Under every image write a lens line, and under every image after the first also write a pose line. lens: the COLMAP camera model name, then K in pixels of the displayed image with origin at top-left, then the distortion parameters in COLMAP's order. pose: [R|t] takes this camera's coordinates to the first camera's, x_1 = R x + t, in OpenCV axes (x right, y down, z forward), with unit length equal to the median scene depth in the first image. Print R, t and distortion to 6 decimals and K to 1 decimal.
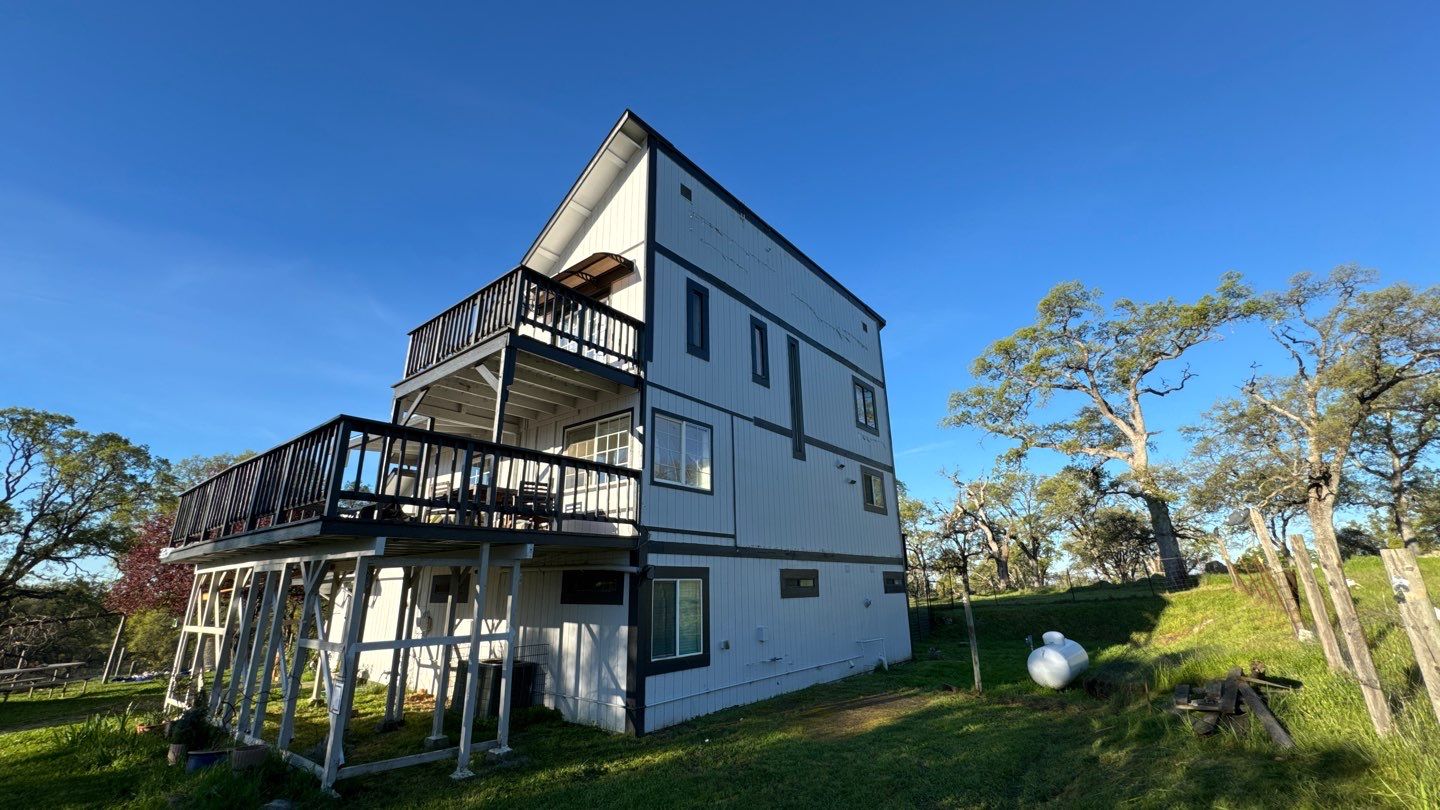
lens RADIAL K [[562.2, 0, 720.2], [0, 562.2, 407.8], [0, 0, 1]] dist [-0.005858, 0.000610]
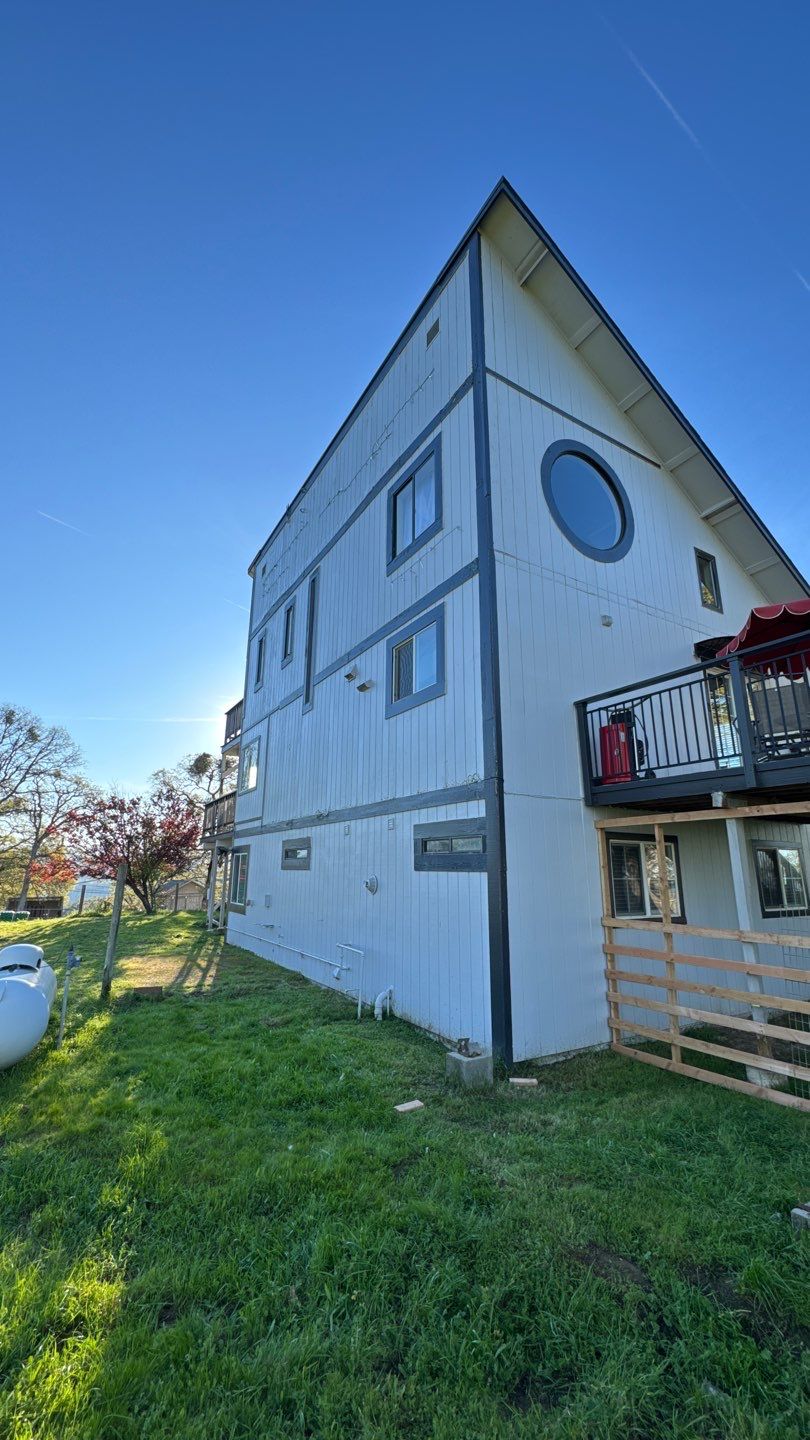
lens RADIAL K [[562.2, 0, 416.4], [0, 562.2, 743.3], [0, 0, 1]] dist [-0.005858, 0.000610]
pose [[-0.322086, -0.209174, -0.923313, 0.936184], [0.268717, 0.914974, -0.301023, 0.471871], [0.907773, -0.345065, -0.238492, 1.447930]]
